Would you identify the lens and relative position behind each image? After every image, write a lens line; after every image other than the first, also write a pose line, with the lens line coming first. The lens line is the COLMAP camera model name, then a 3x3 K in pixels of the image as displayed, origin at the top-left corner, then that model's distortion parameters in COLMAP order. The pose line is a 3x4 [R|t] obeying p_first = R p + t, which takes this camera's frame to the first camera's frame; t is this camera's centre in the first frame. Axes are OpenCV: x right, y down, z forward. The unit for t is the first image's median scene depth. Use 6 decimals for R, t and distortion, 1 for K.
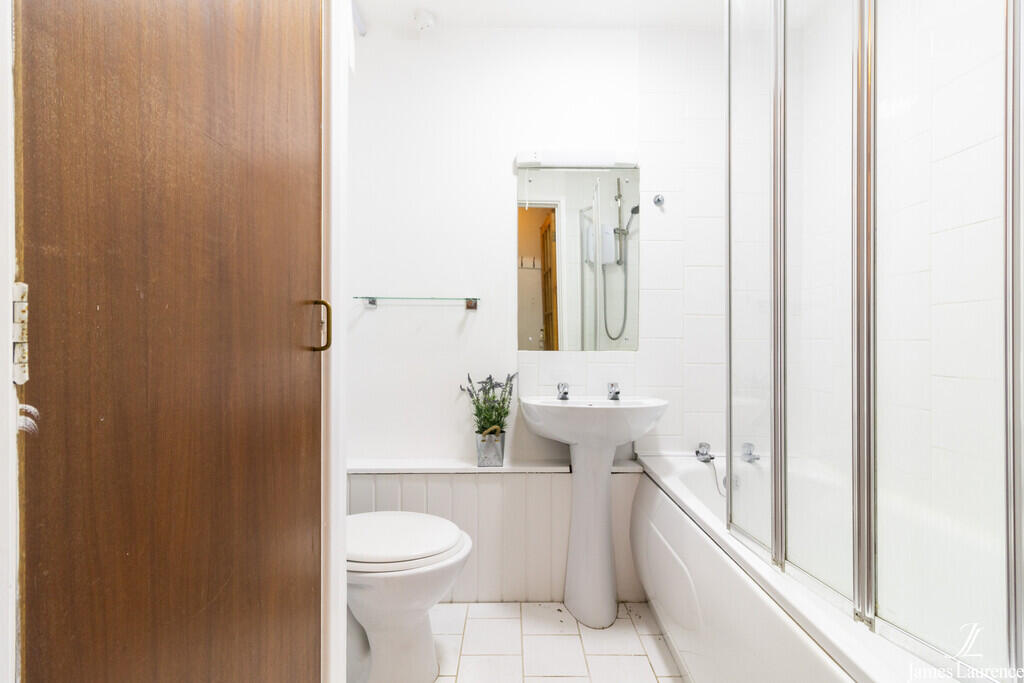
lens RADIAL K [[463.9, 0, 512.0], [0, 463.9, 341.5], [0, 0, 1]] dist [0.004013, 0.000210]
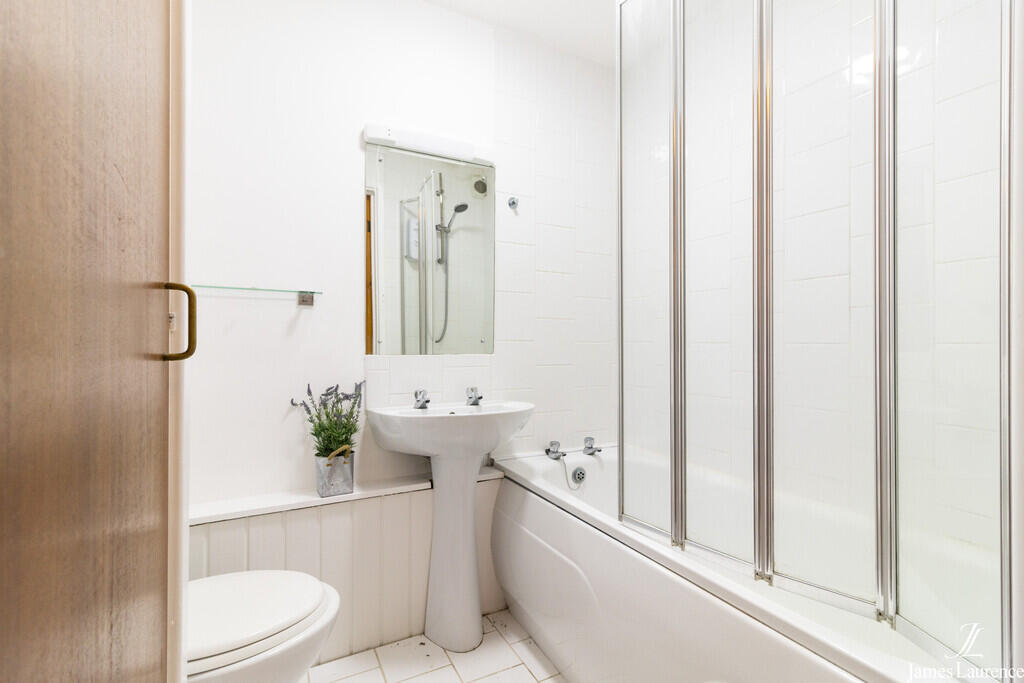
lens RADIAL K [[480.3, 0, 512.0], [0, 480.3, 341.5], [0, 0, 1]] dist [0.010769, 0.000294]
pose [[0.880807, 0.000125, 0.473476, -0.179264], [0.000119, 1.000000, -0.000484, -0.005278], [-0.473476, 0.000483, 0.880807, 0.091404]]
